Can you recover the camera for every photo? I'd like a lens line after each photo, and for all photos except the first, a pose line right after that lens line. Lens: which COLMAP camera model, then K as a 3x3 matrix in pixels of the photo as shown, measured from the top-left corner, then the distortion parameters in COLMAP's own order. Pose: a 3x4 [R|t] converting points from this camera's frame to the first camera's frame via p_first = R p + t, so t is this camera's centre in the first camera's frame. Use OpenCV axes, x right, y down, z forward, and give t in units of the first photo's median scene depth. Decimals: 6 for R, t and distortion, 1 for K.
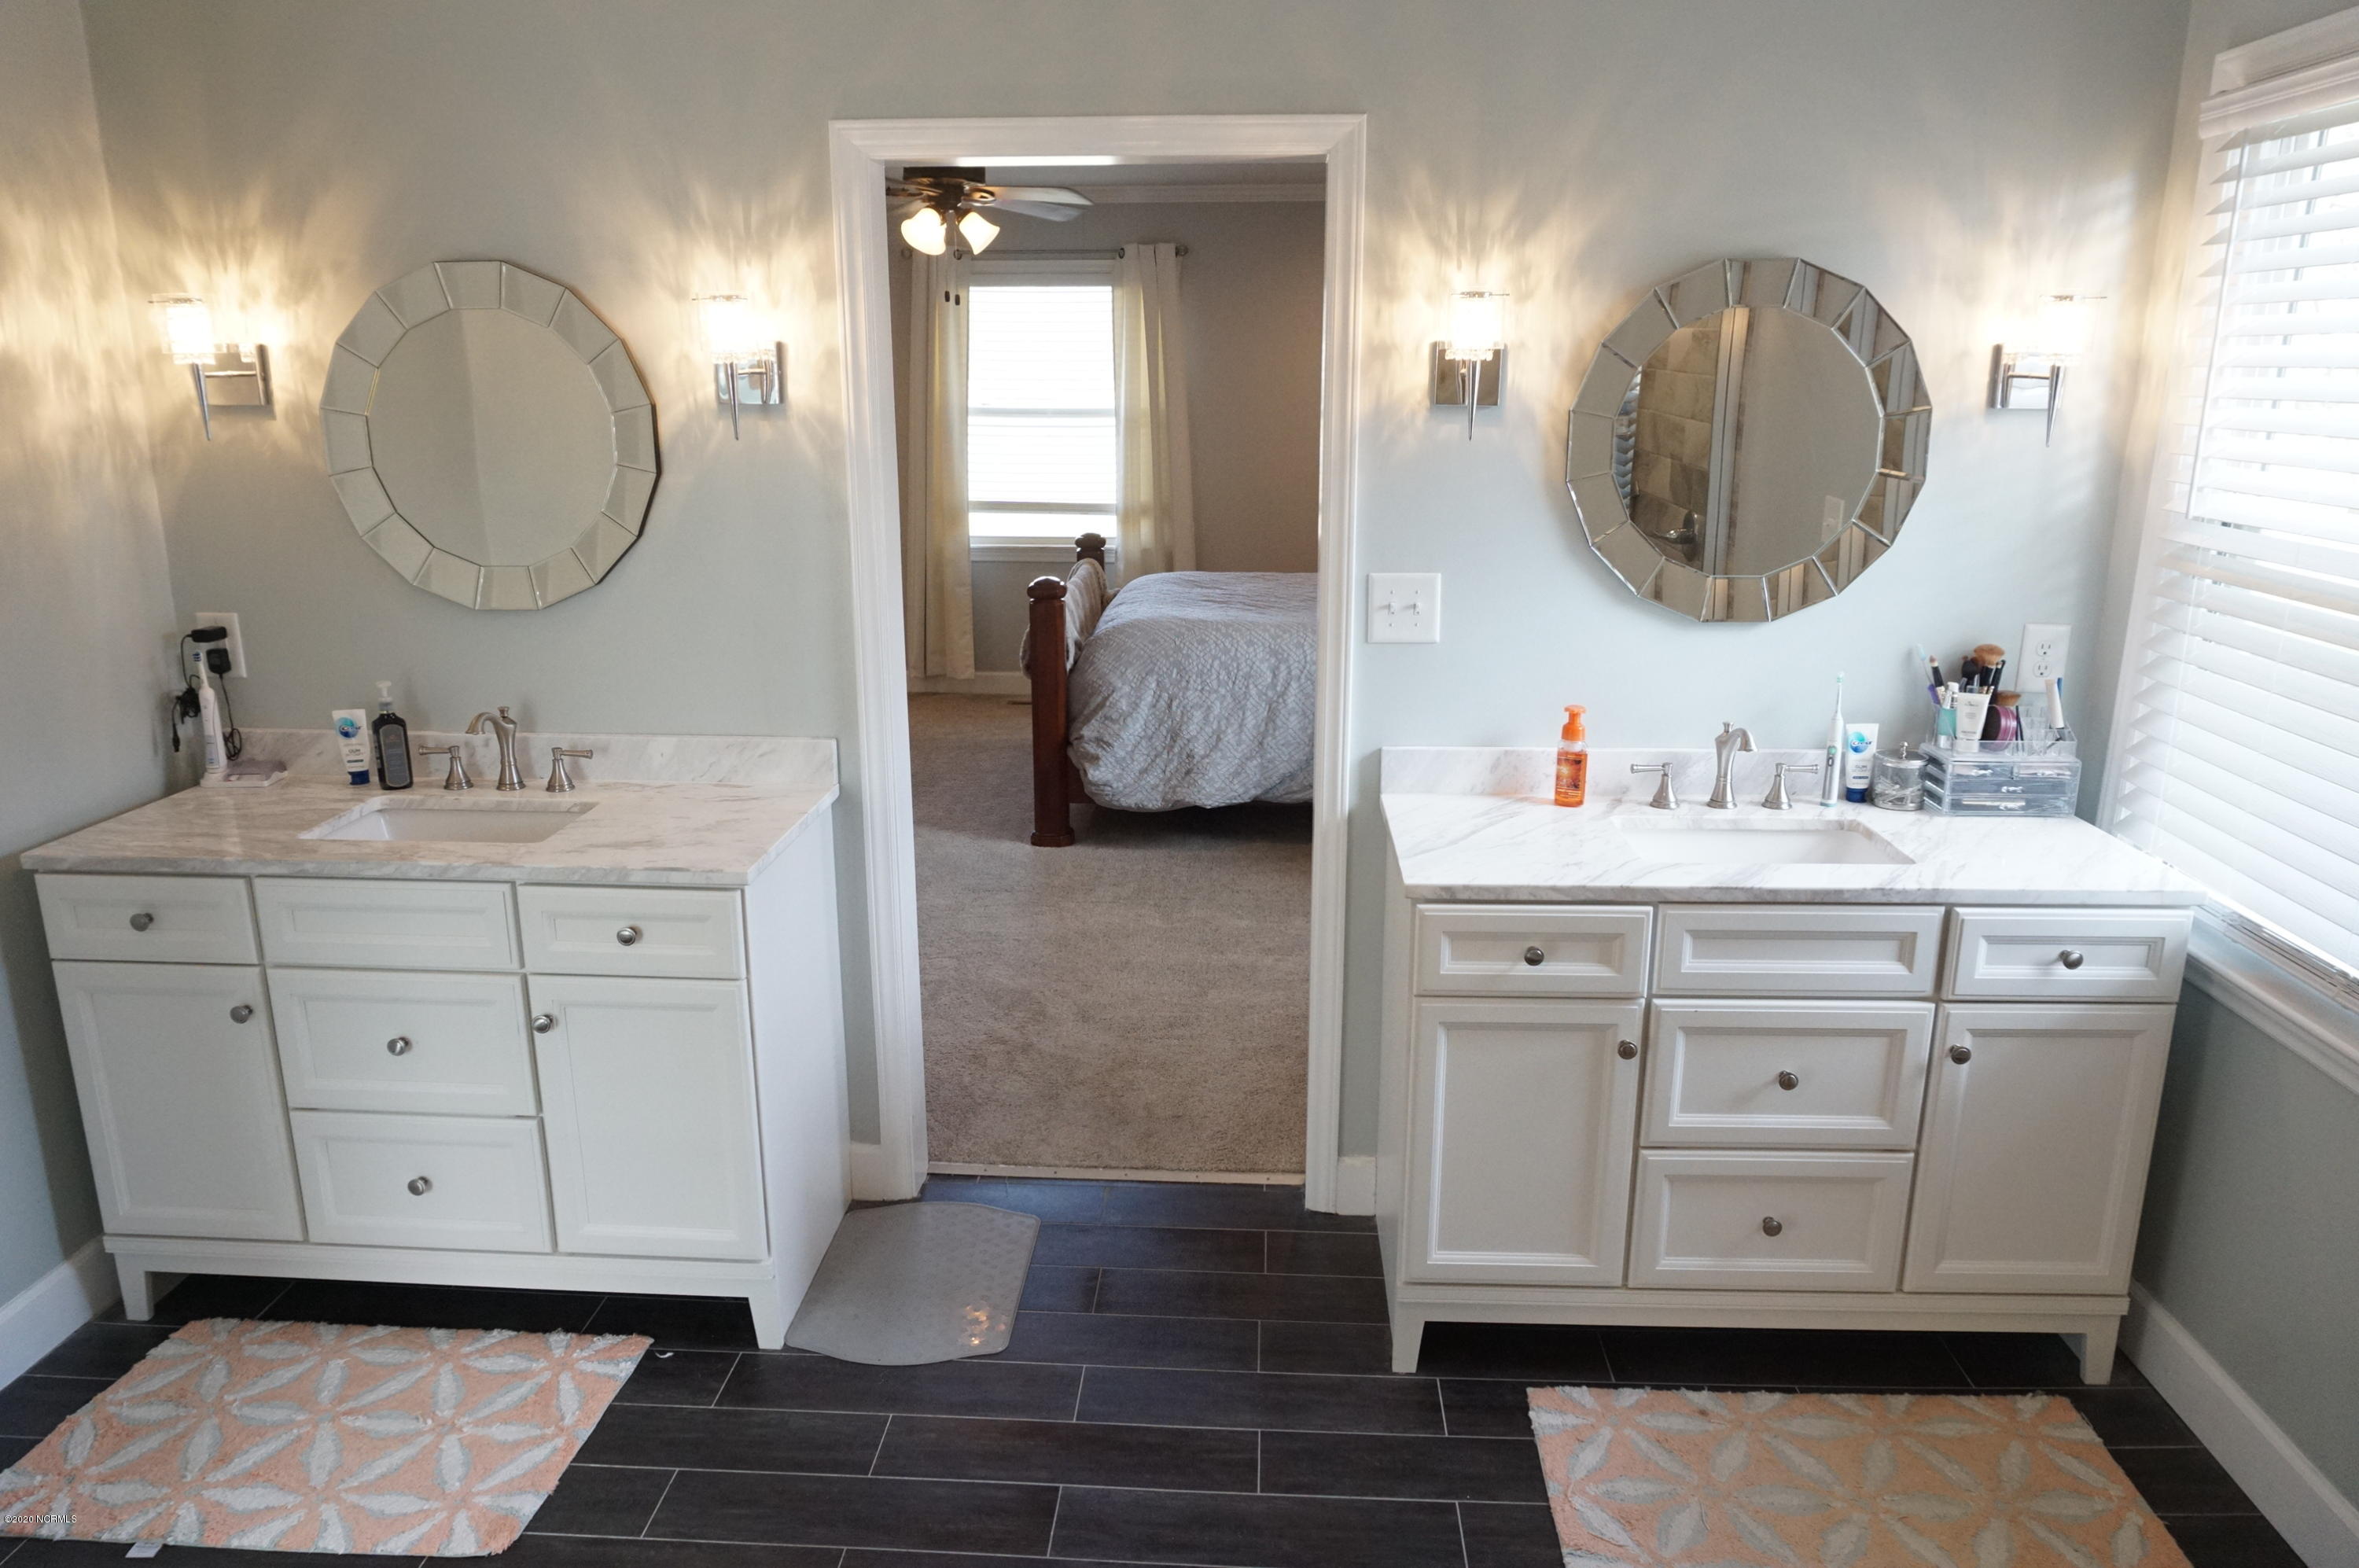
lens RADIAL K [[1568.5, 0, 1187.7], [0, 1568.5, 786.1], [0, 0, 1]] dist [-0.055291, 0.040519]
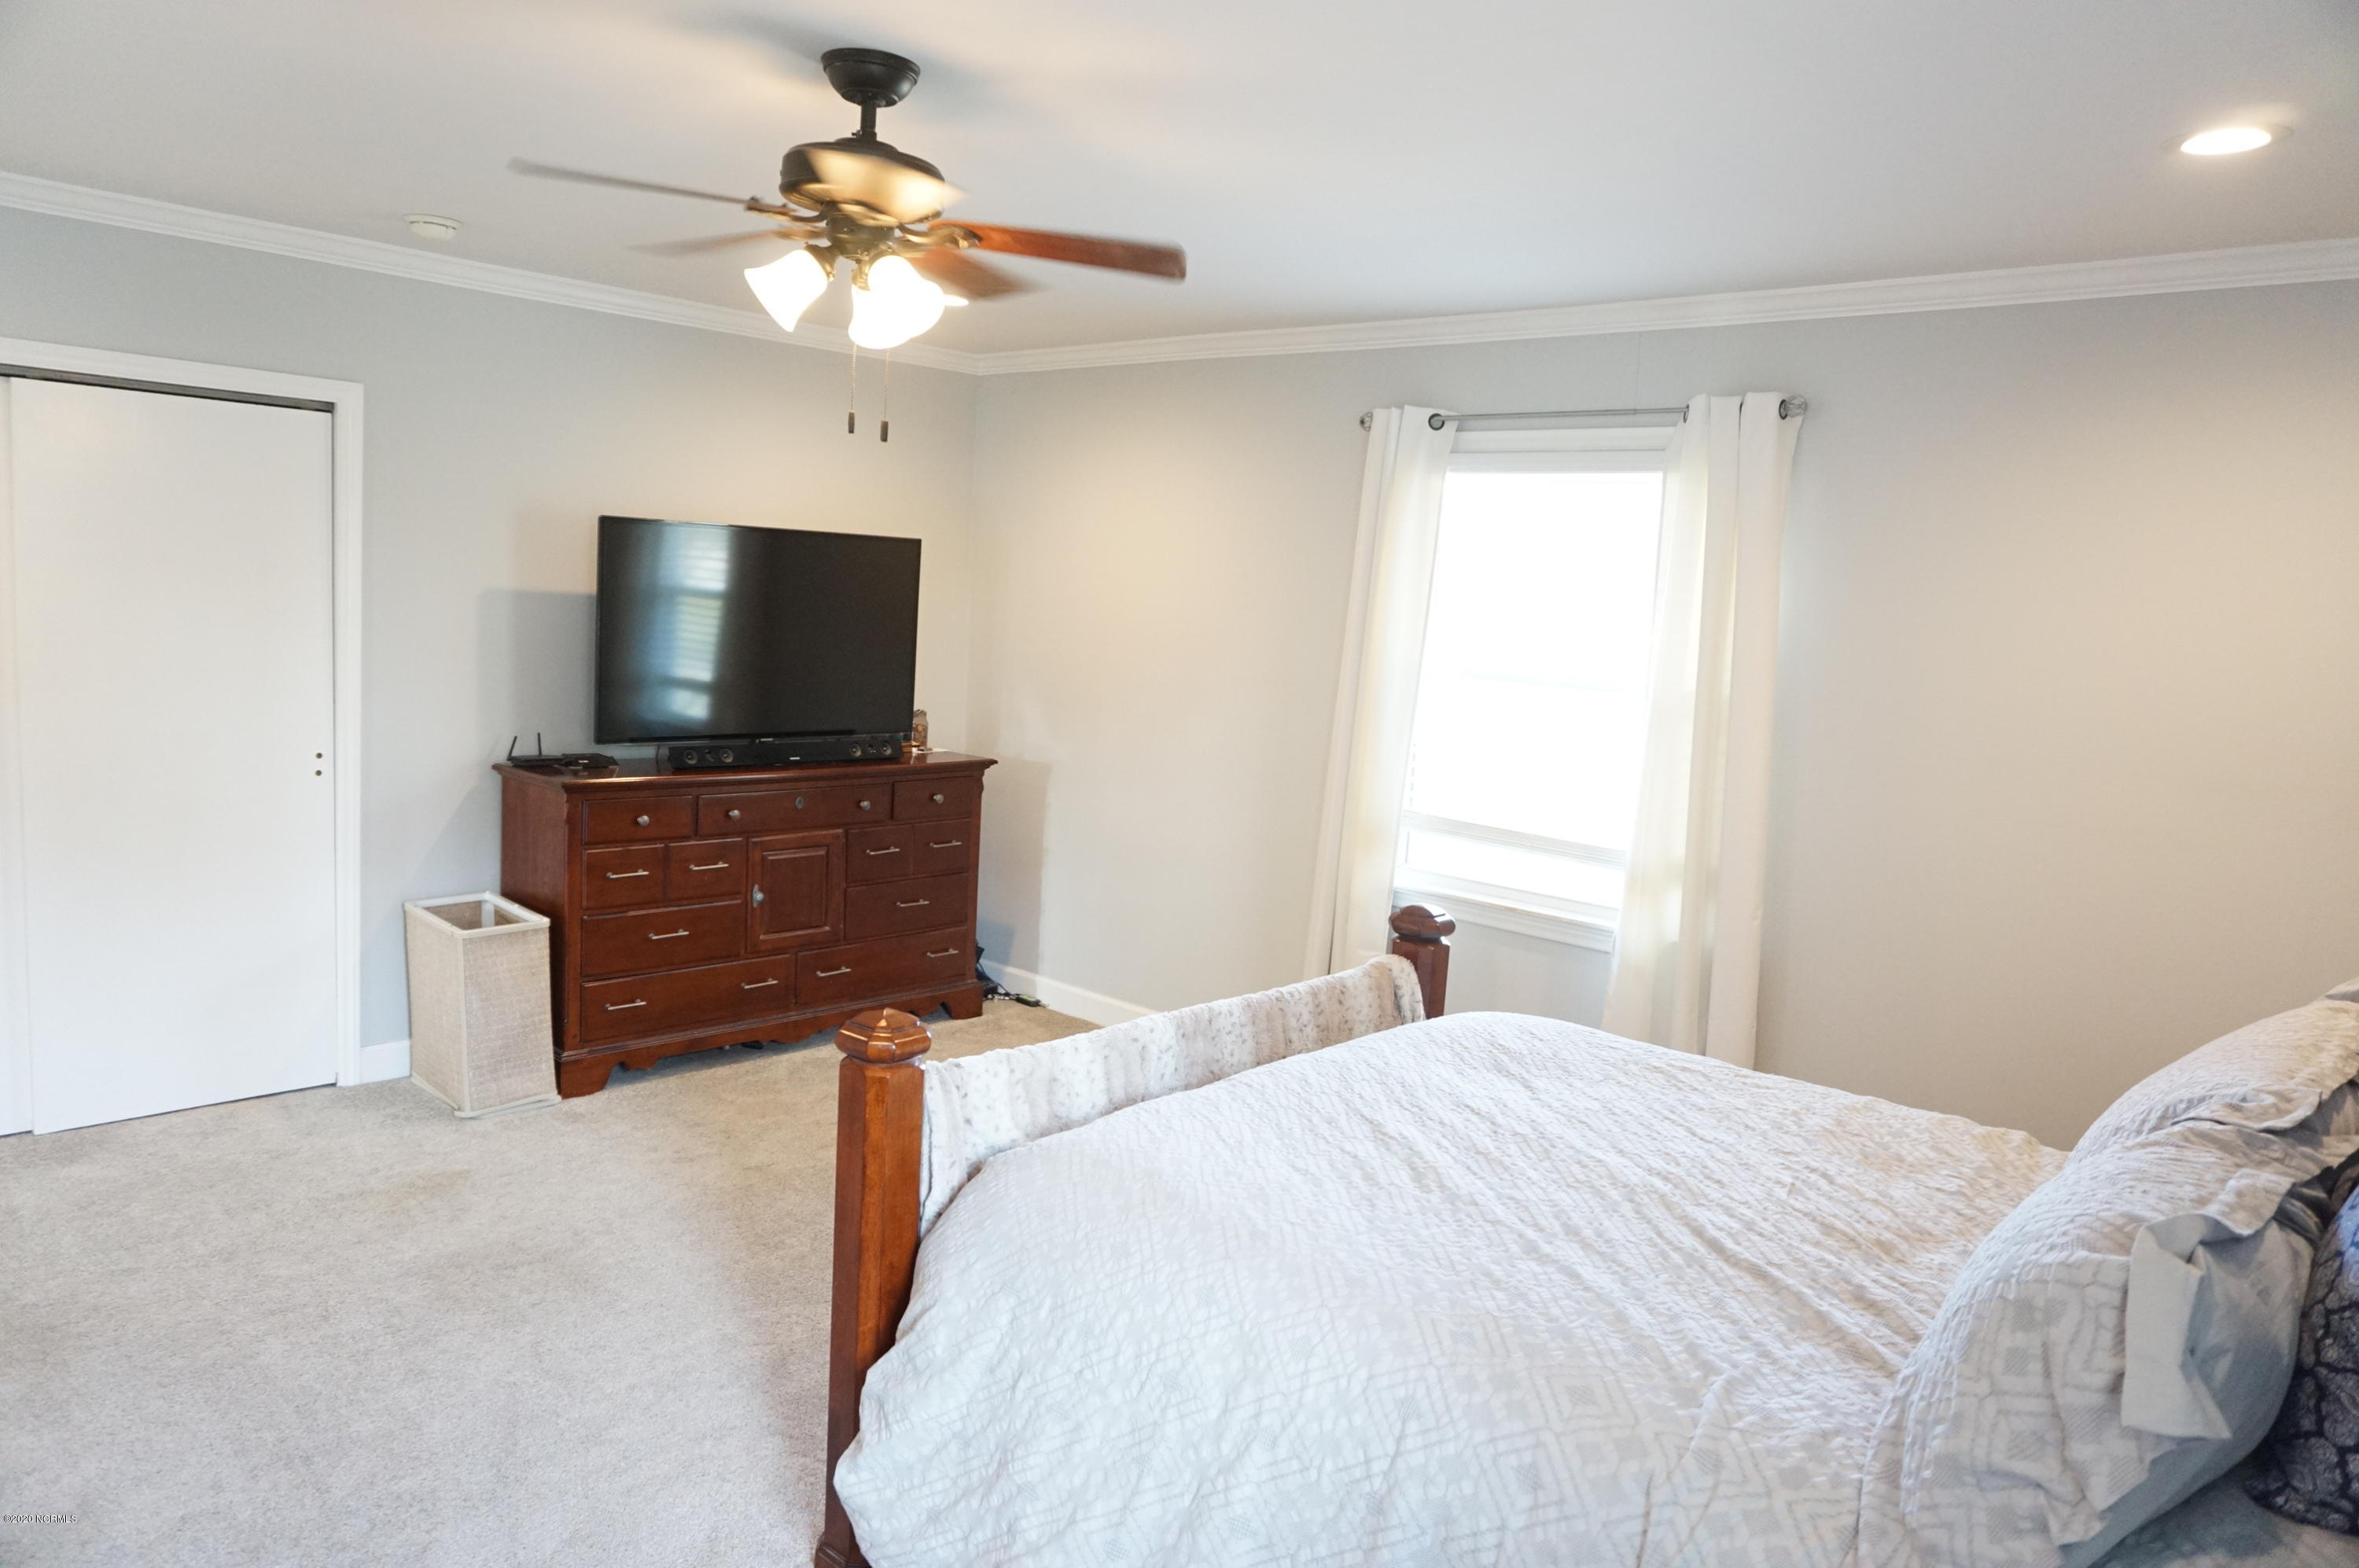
lens RADIAL K [[1568.5, 0, 1187.7], [0, 1568.5, 786.1], [0, 0, 1]] dist [-0.055291, 0.040519]
pose [[0.769466, 0.123164, -0.626699, 0.255309], [-0.222513, 0.971451, -0.082285, -0.177746], [0.598673, 0.202764, 0.774905, 0.682578]]
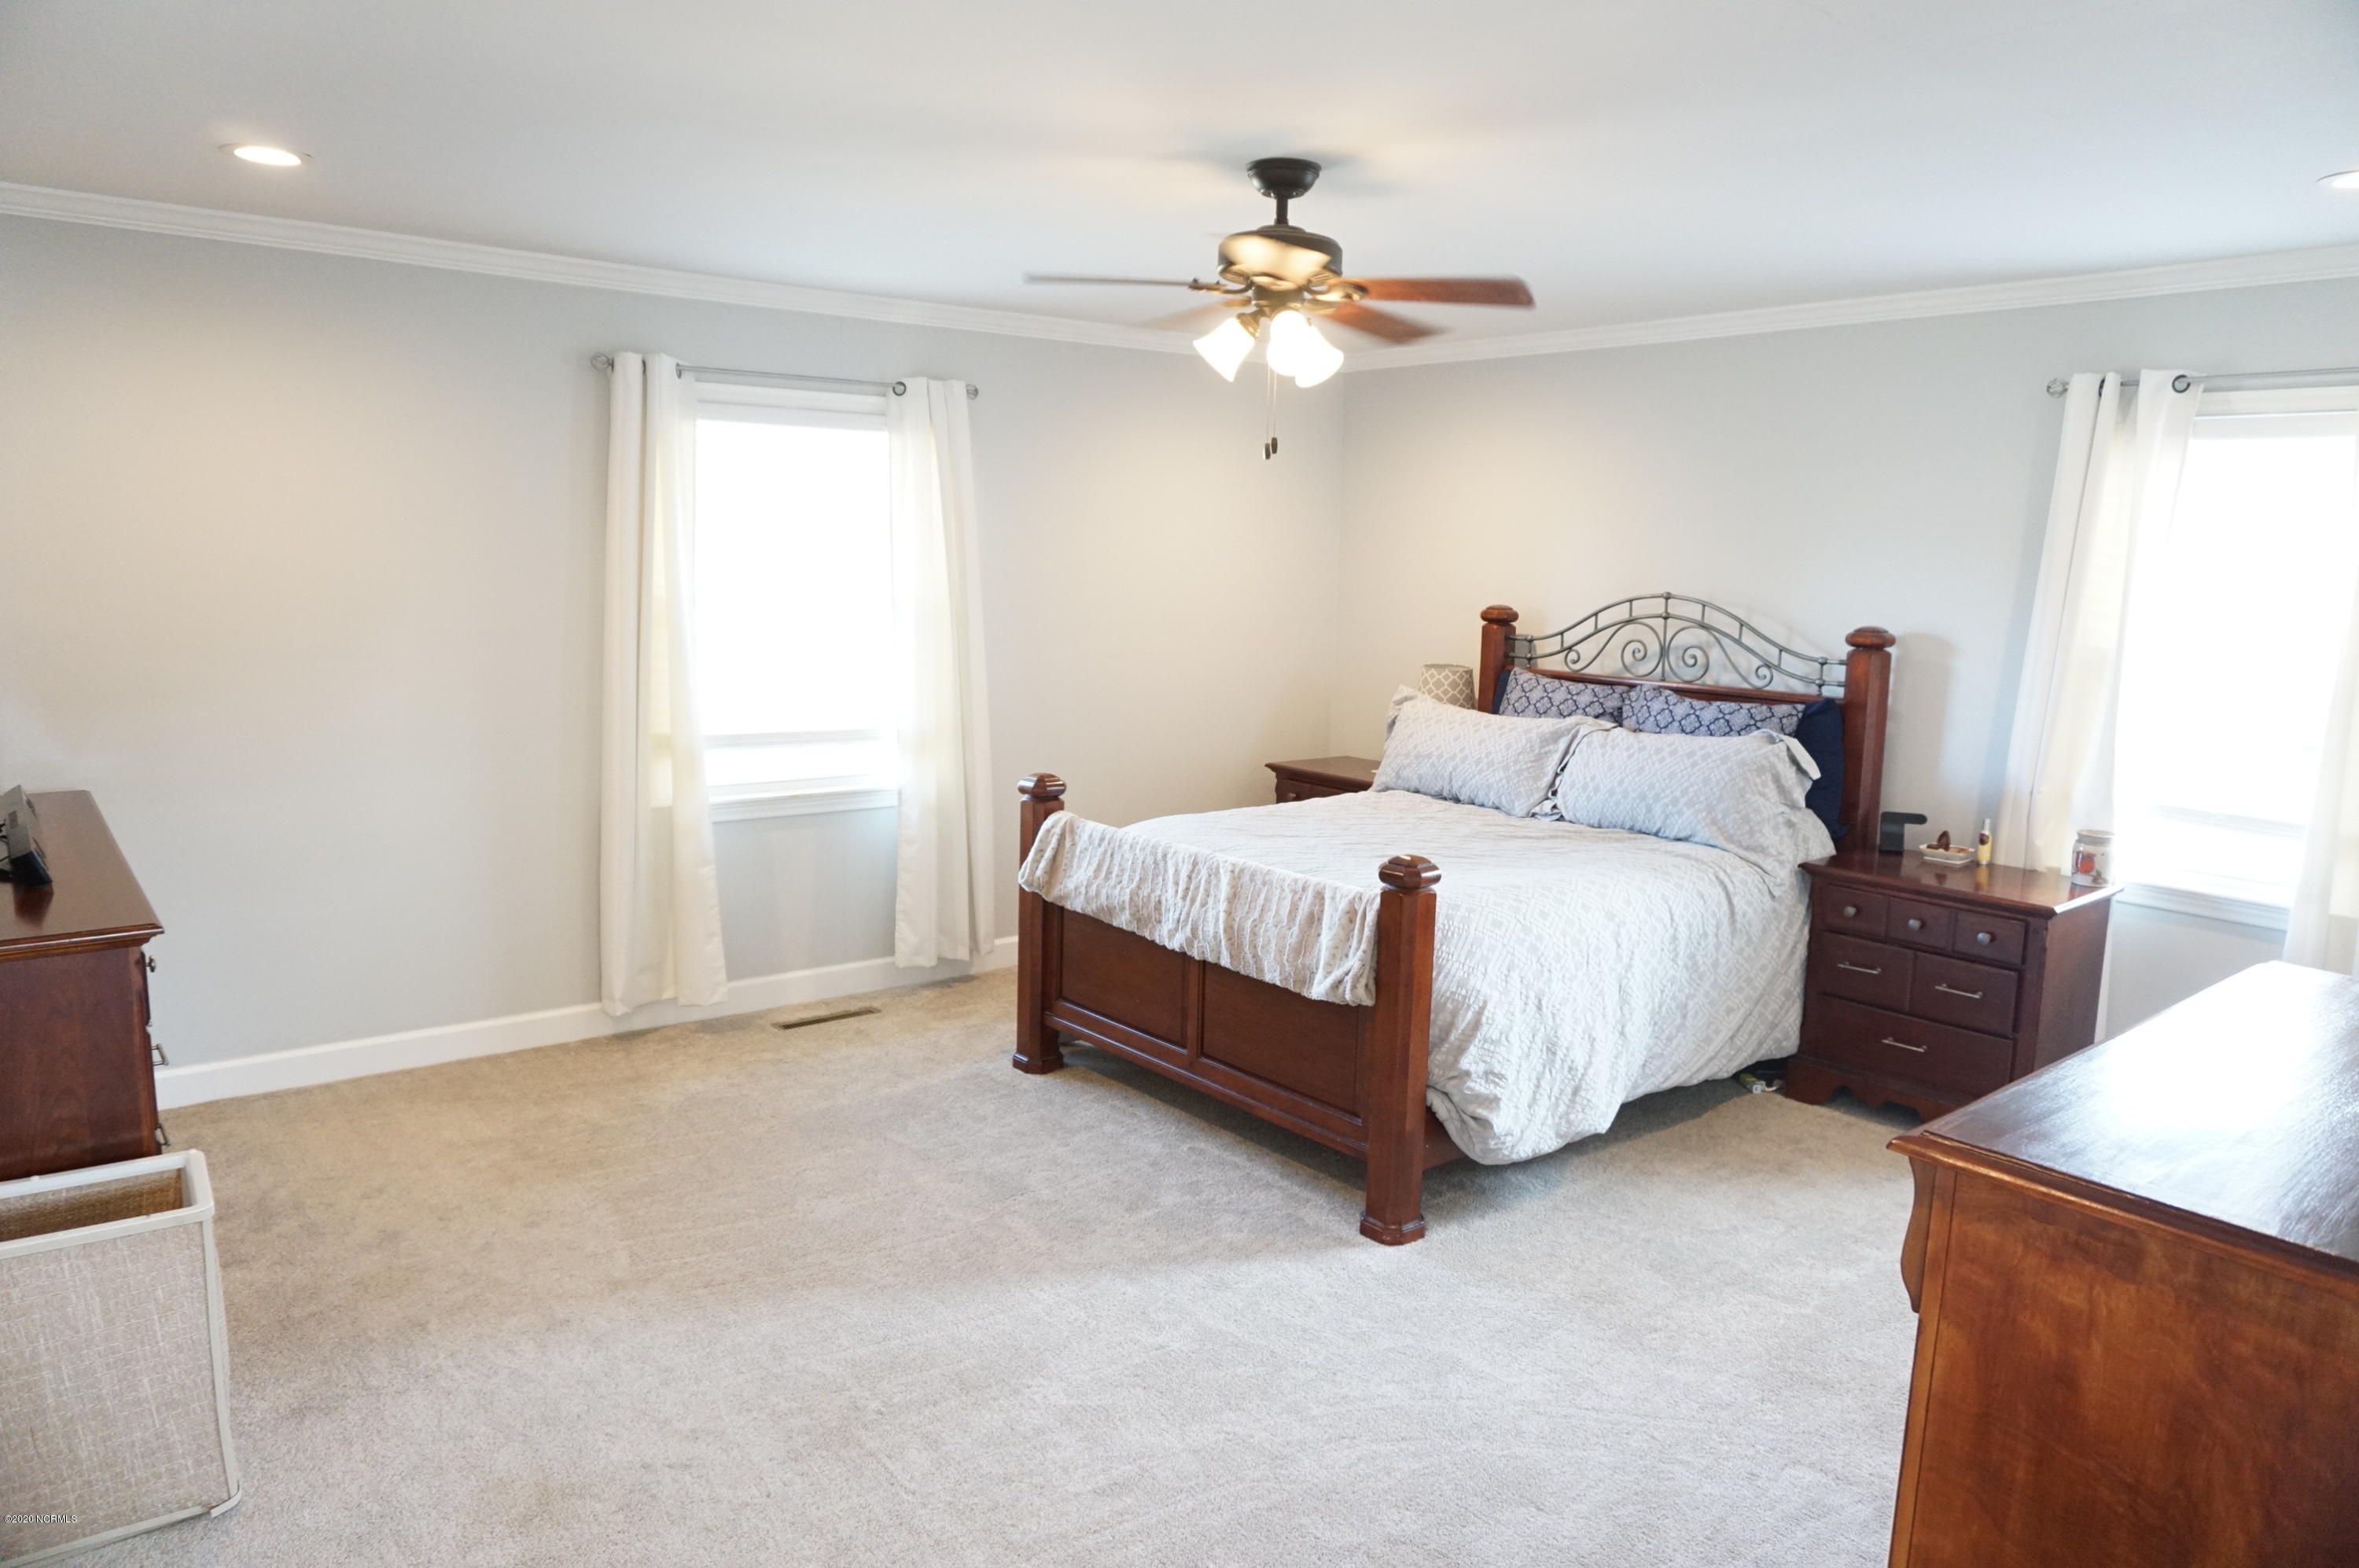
lens RADIAL K [[1568.5, 0, 1187.7], [0, 1568.5, 786.1], [0, 0, 1]] dist [-0.055291, 0.040519]
pose [[0.744971, -0.084929, 0.661668, -0.611902], [0.150590, 0.987670, -0.042776, -0.147248], [-0.649877, 0.131507, 0.748576, 0.542130]]
